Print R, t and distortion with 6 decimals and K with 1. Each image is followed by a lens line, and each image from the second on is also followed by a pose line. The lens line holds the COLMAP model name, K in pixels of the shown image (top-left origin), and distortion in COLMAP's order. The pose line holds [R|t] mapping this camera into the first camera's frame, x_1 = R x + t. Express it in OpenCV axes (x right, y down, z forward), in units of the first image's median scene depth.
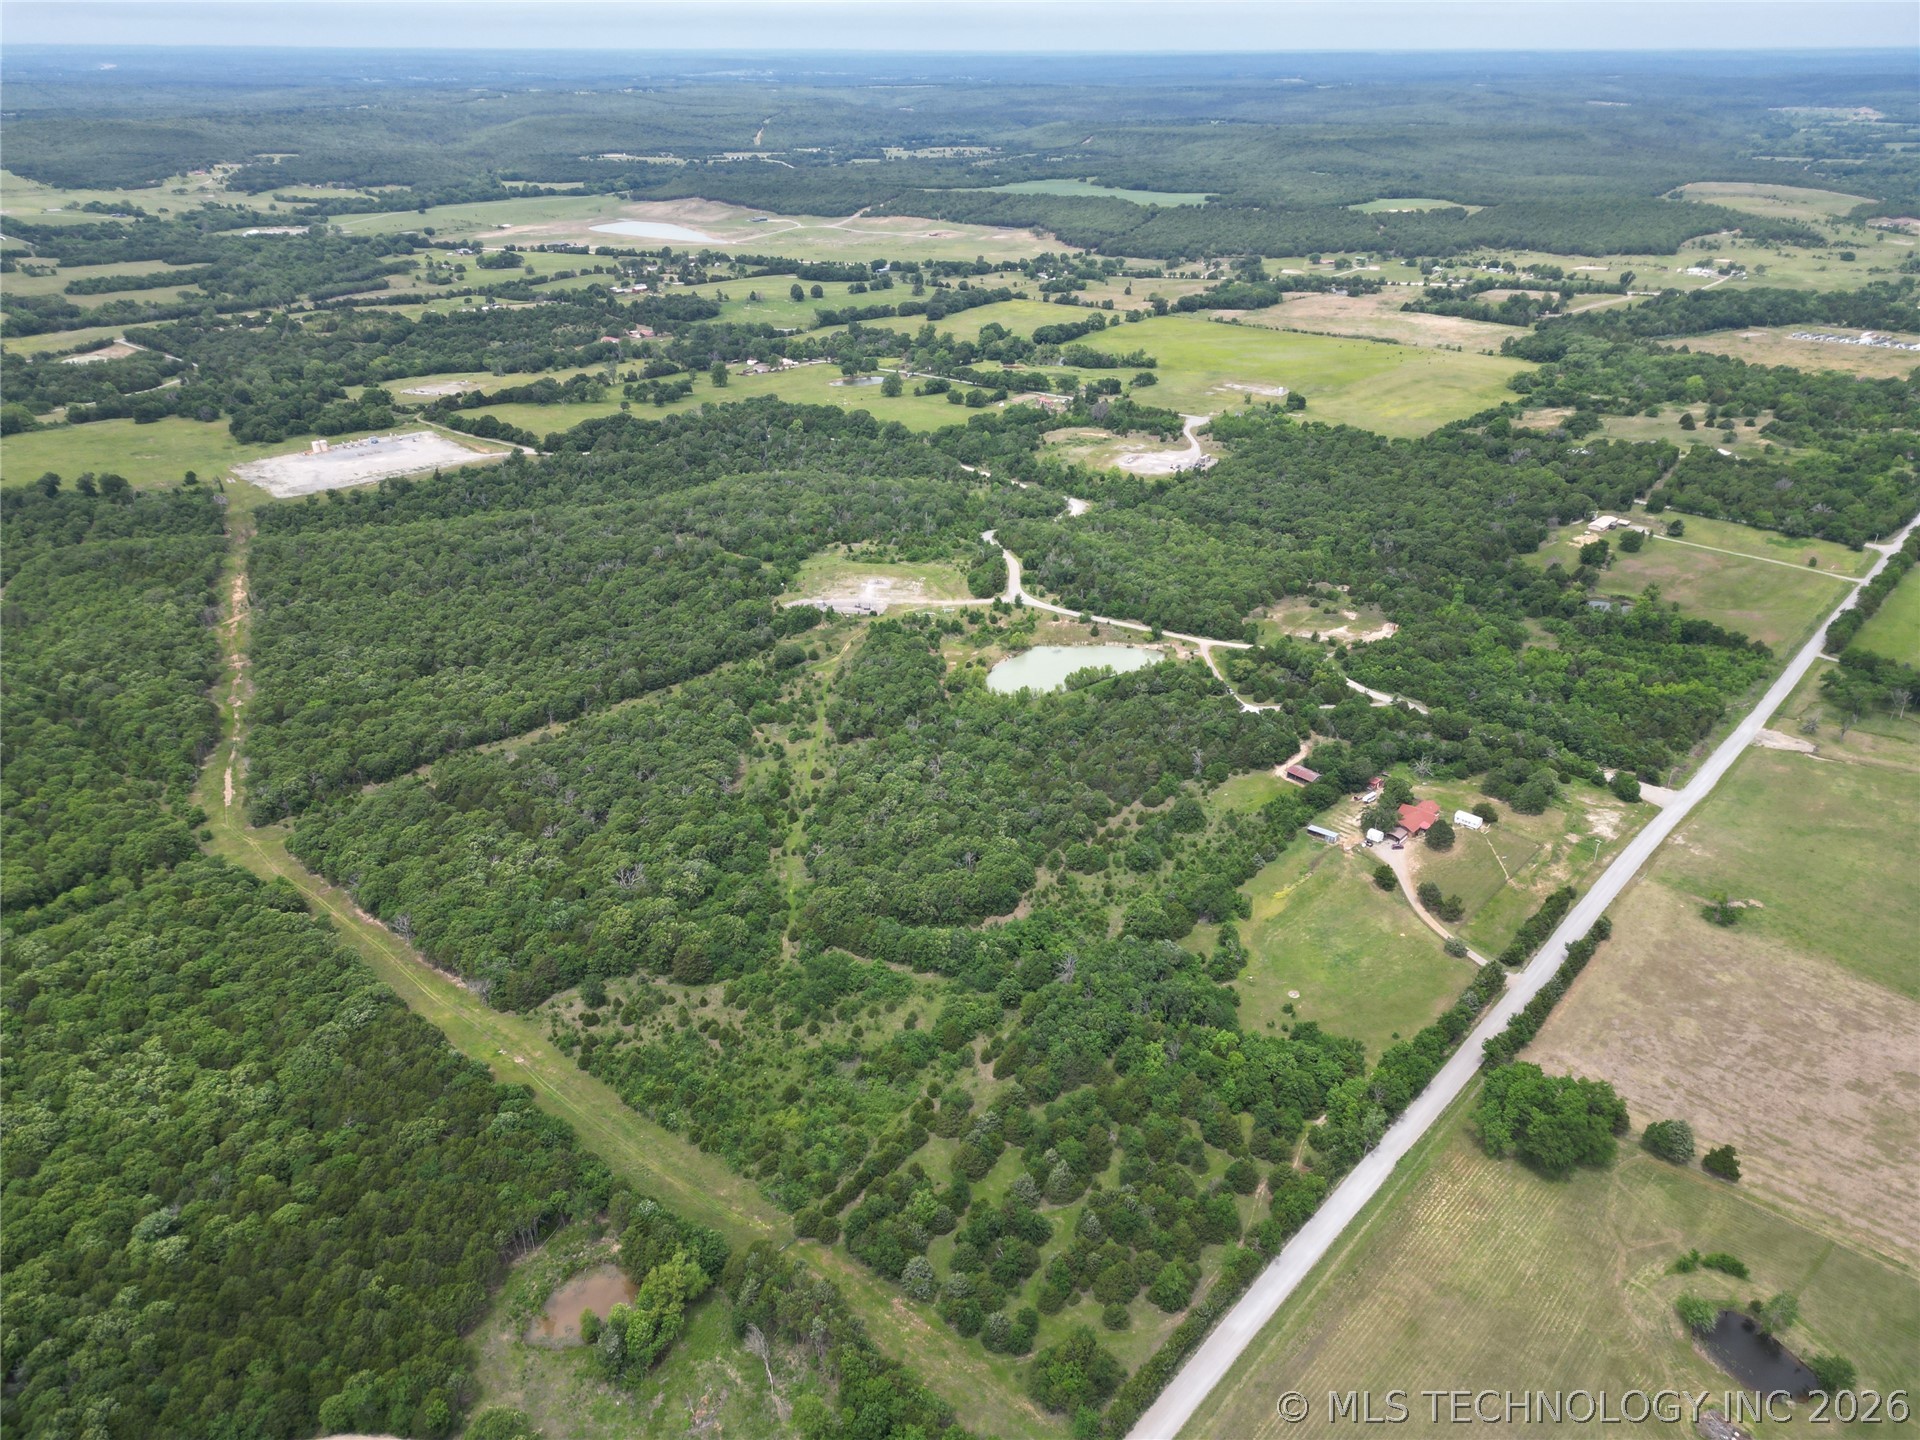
lens RADIAL K [[1338.8, 0, 966.7], [0, 1338.8, 714.9], [0, 0, 1]] dist [0.080572, -0.079669]
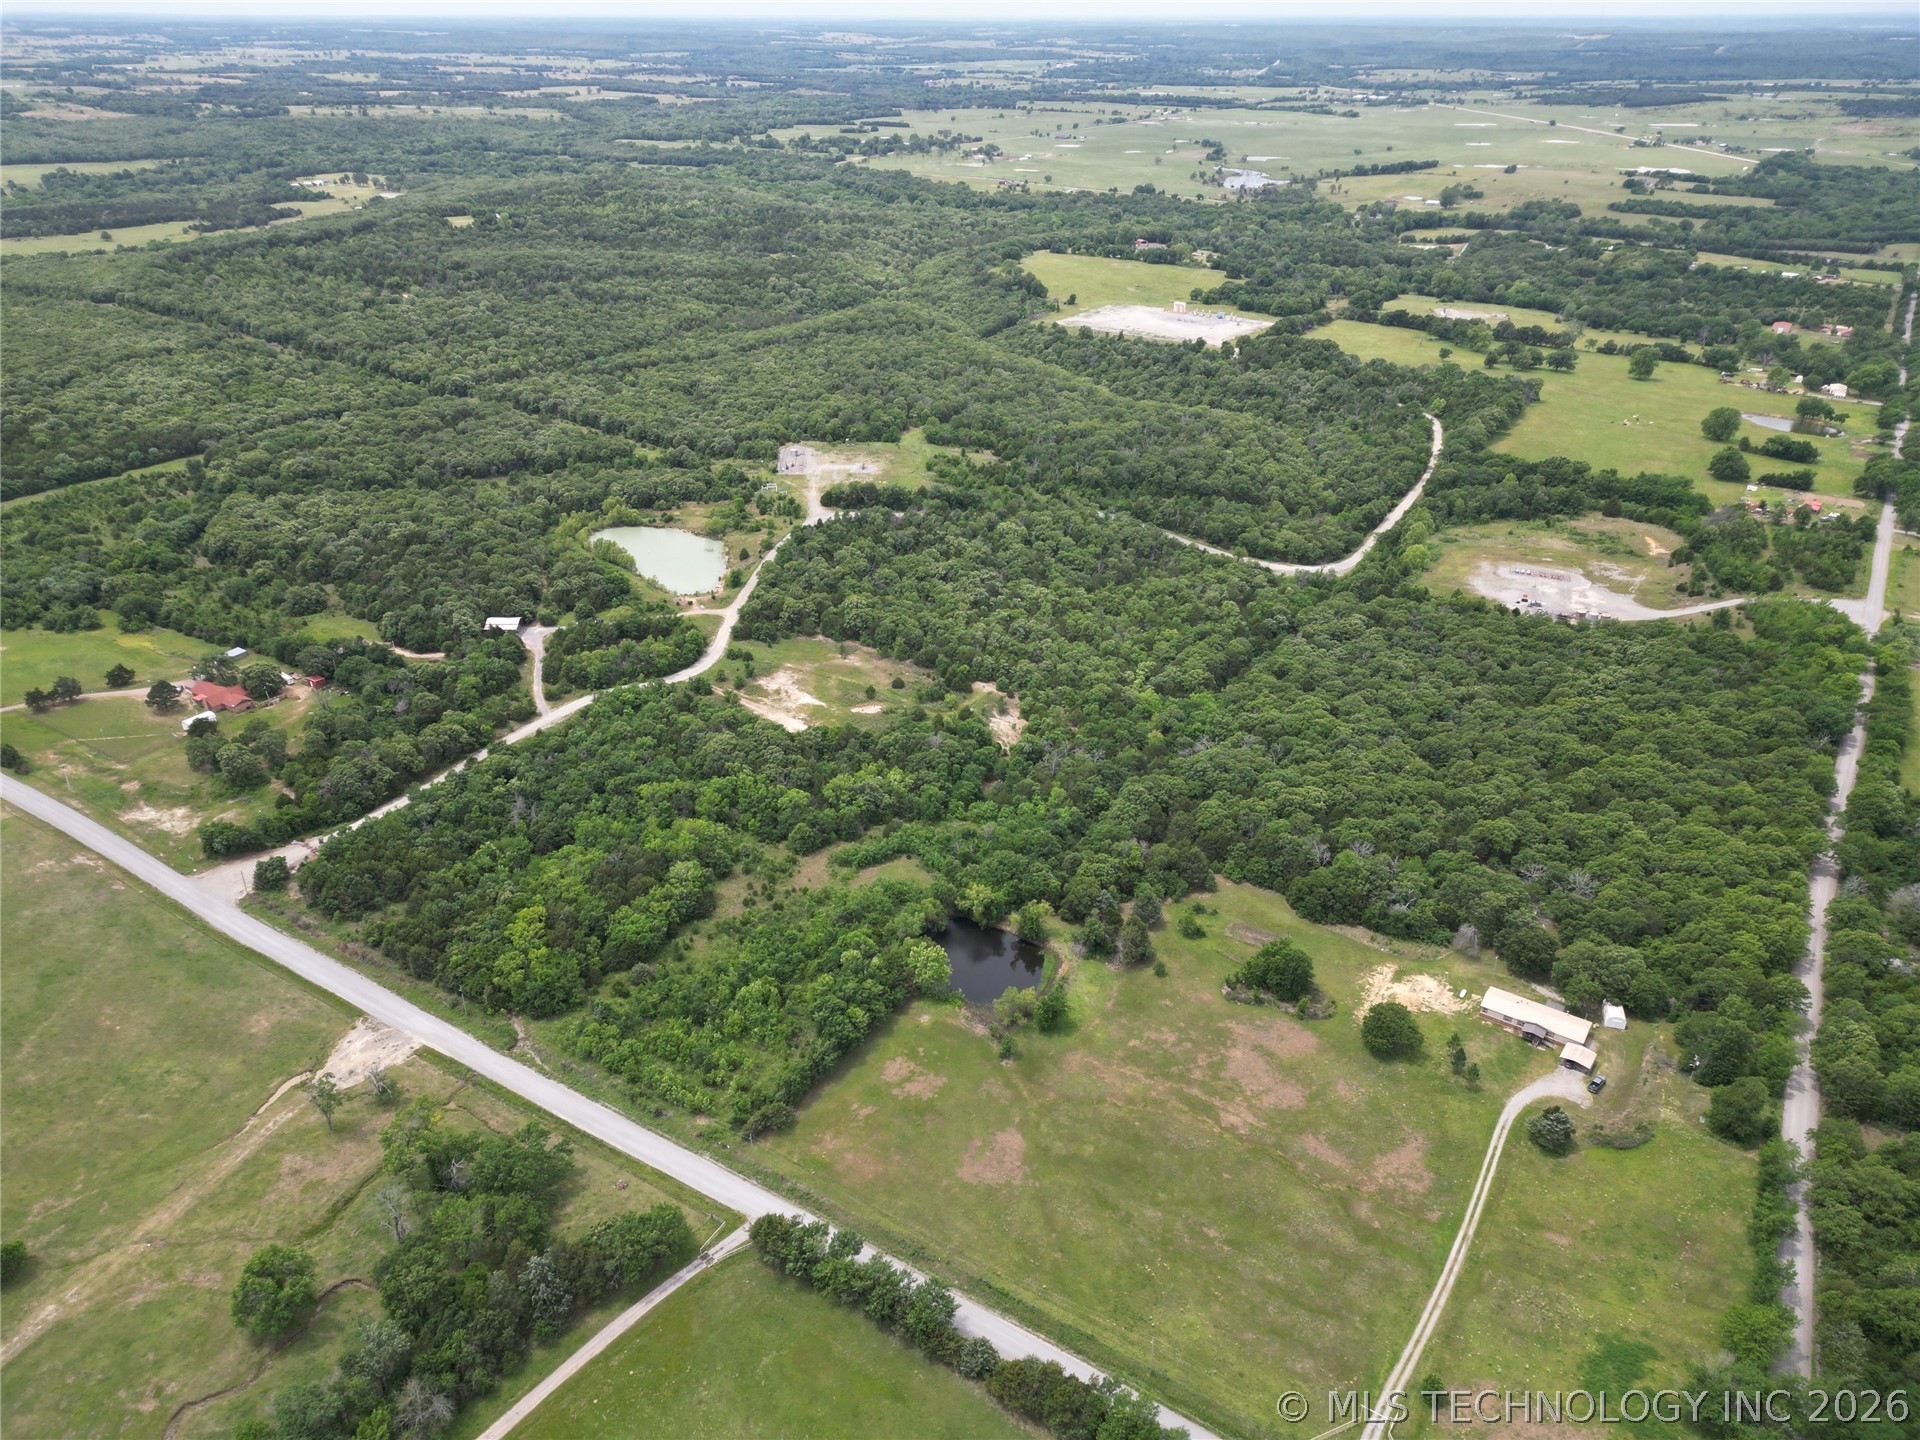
lens RADIAL K [[1338.8, 0, 966.7], [0, 1338.8, 714.9], [0, 0, 1]] dist [0.080572, -0.079669]
pose [[0.158866, 0.456496, -0.875427, 0.953803], [-0.440437, 0.826338, 0.350971, -0.355582], [0.883616, 0.329813, 0.332335, 0.895370]]
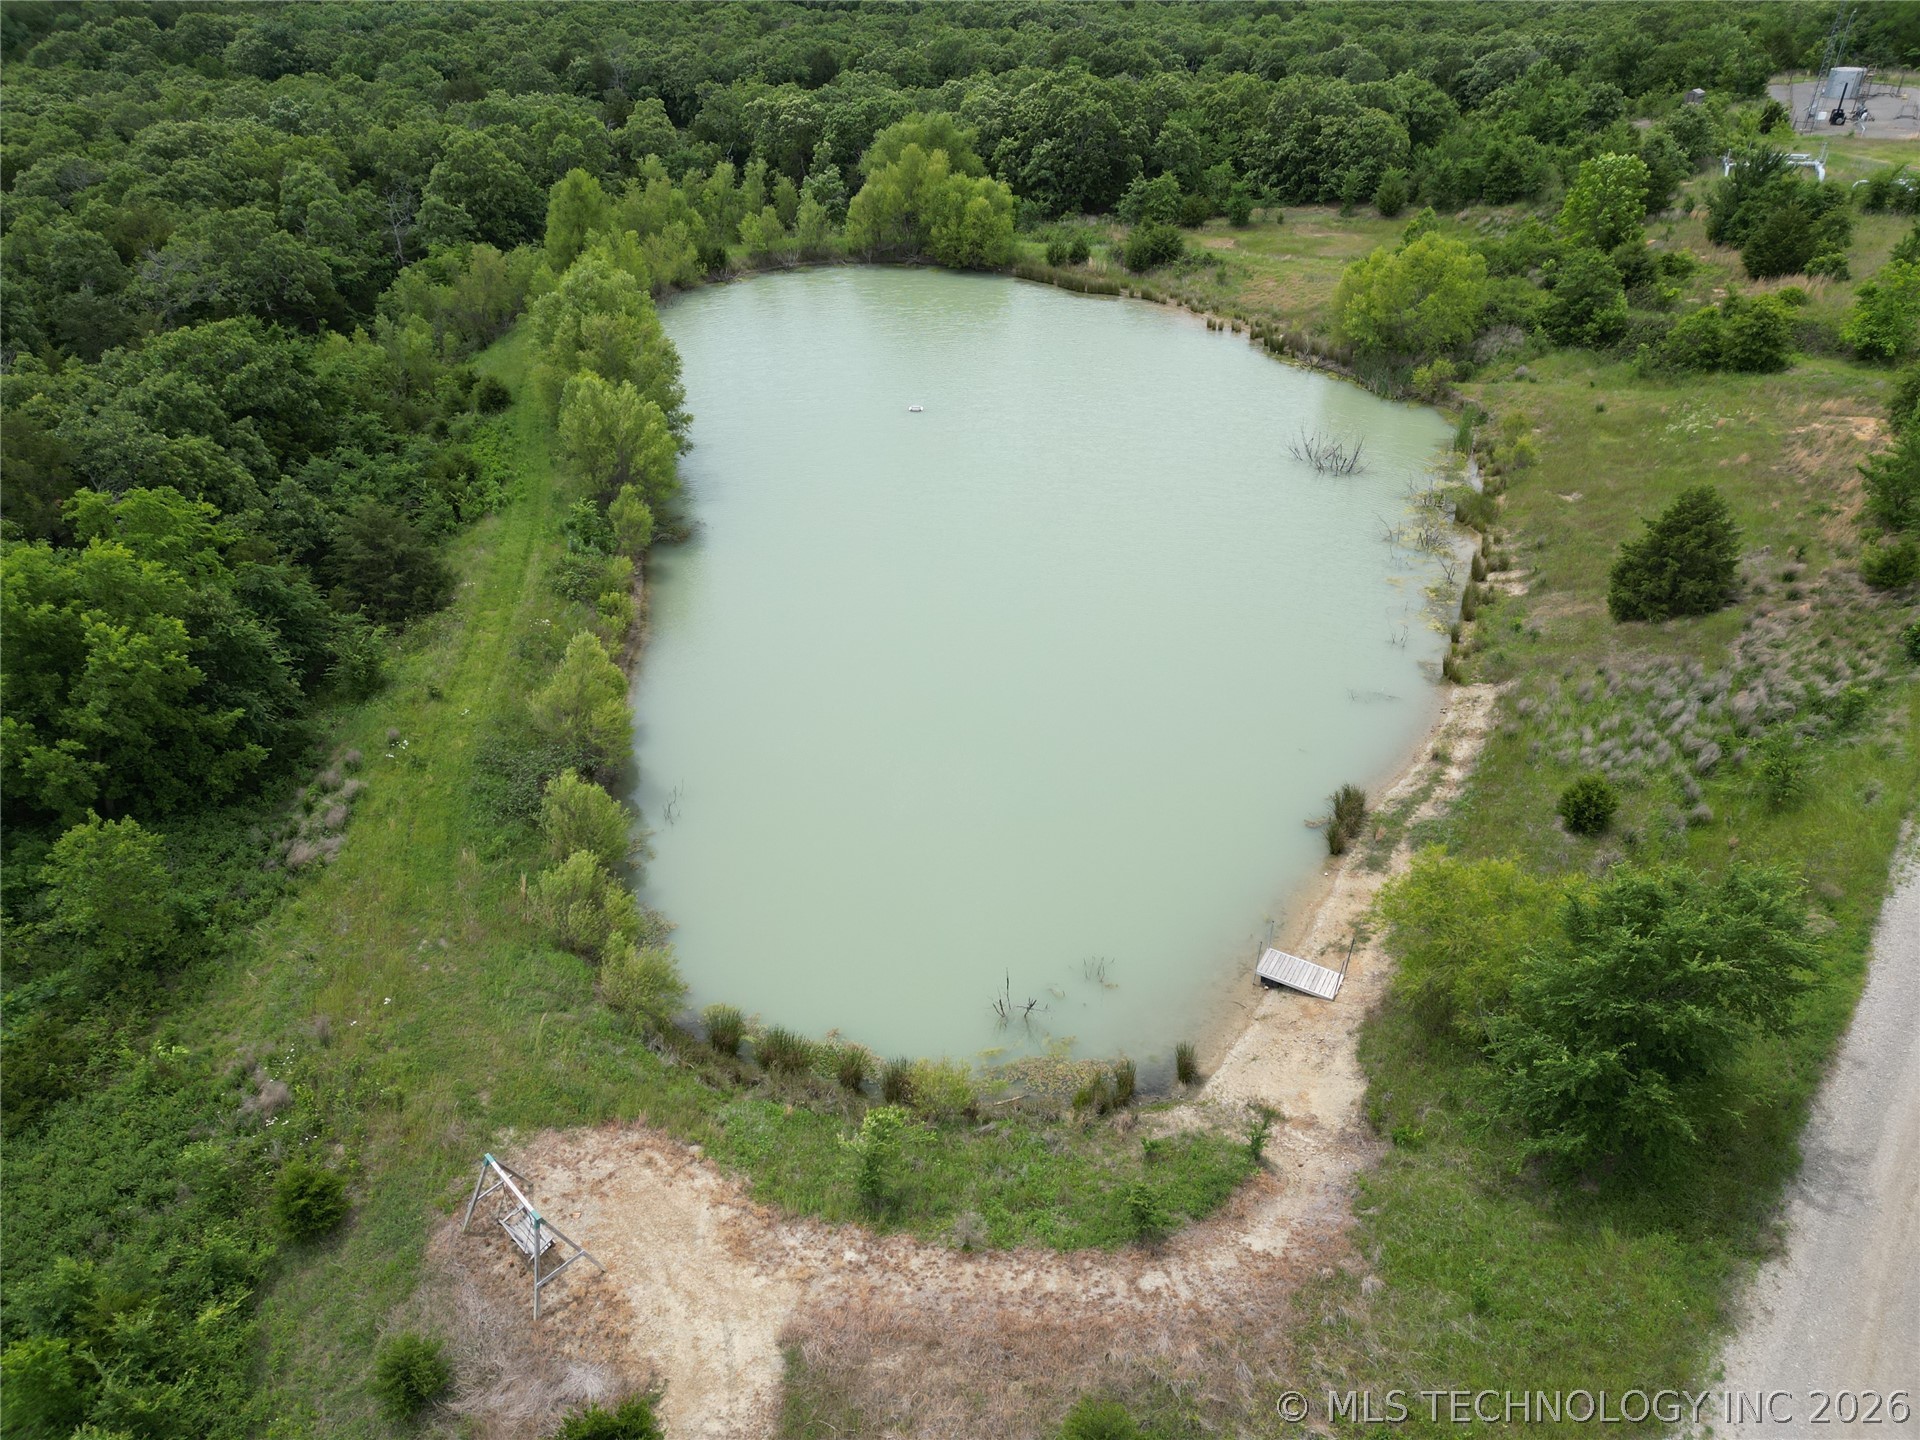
lens RADIAL K [[1338.8, 0, 966.7], [0, 1338.8, 714.9], [0, 0, 1]] dist [0.080572, -0.079669]
pose [[-0.335485, 0.491097, -0.803912, 0.182085], [-0.413102, 0.690249, 0.594056, -0.089216], [0.846638, 0.531394, -0.028695, 0.997237]]
